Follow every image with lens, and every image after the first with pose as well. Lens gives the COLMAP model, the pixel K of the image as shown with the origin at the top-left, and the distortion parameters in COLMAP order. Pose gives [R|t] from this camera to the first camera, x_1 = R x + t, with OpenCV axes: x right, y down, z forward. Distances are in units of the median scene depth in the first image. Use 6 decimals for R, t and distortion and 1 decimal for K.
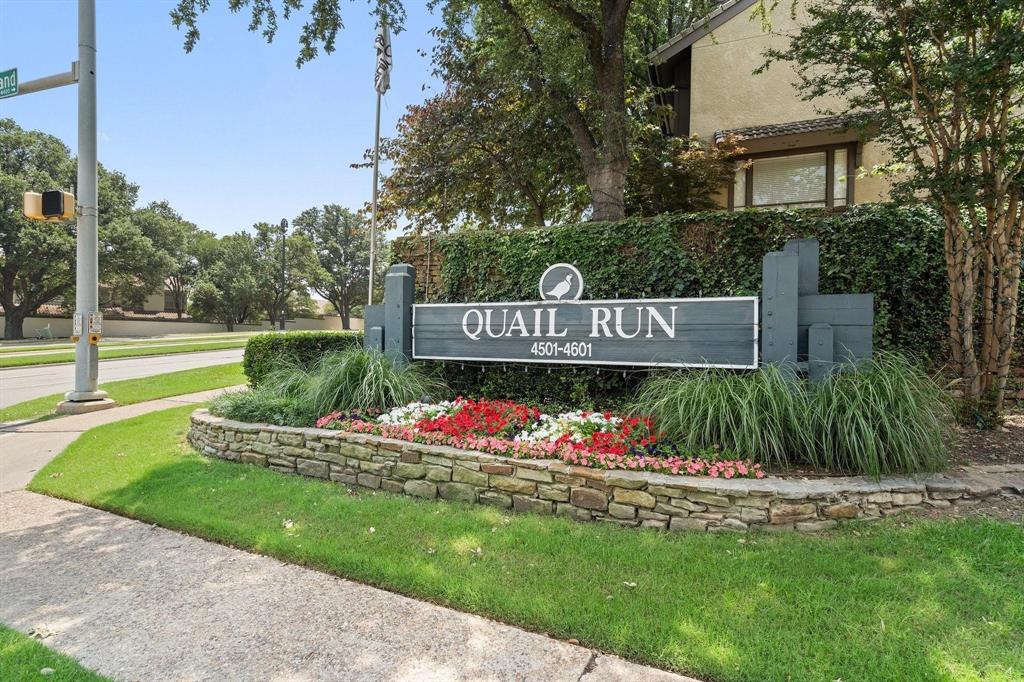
lens RADIAL K [[526.2, 0, 512.2], [0, 526.2, 330.5], [0, 0, 1]] dist [0.002880, 0.000425]
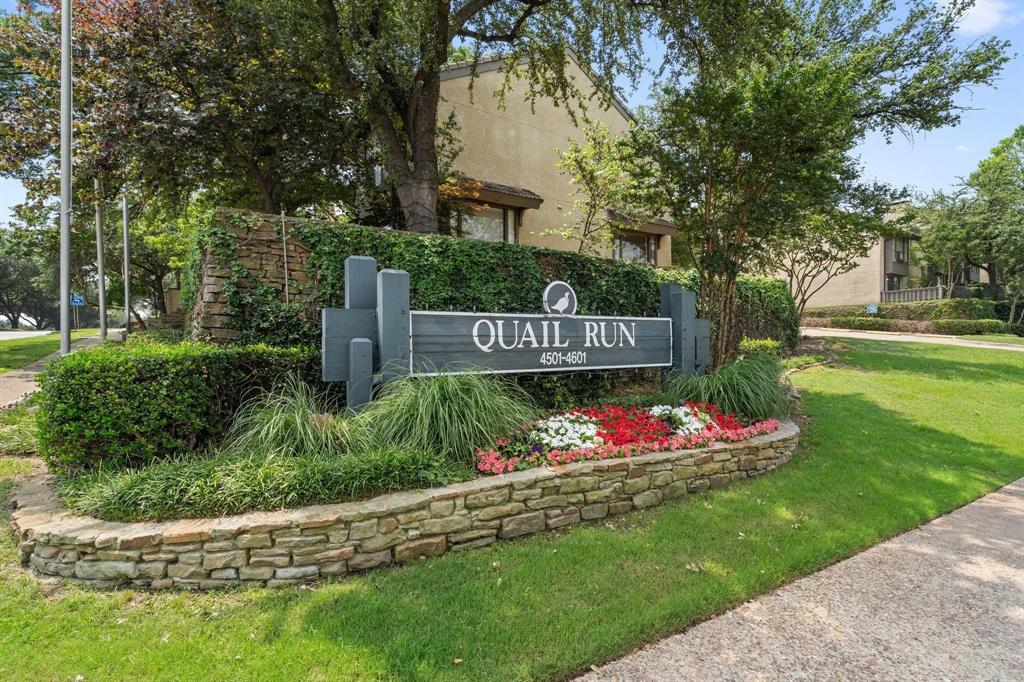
lens RADIAL K [[471.9, 0, 500.9], [0, 471.9, 347.8], [0, 0, 1]] dist [-0.004293, 0.000461]
pose [[0.569203, -0.021660, 0.821912, -0.813230], [0.001291, 0.999675, 0.025450, -0.012116], [-0.822196, -0.013425, 0.569046, 0.540307]]
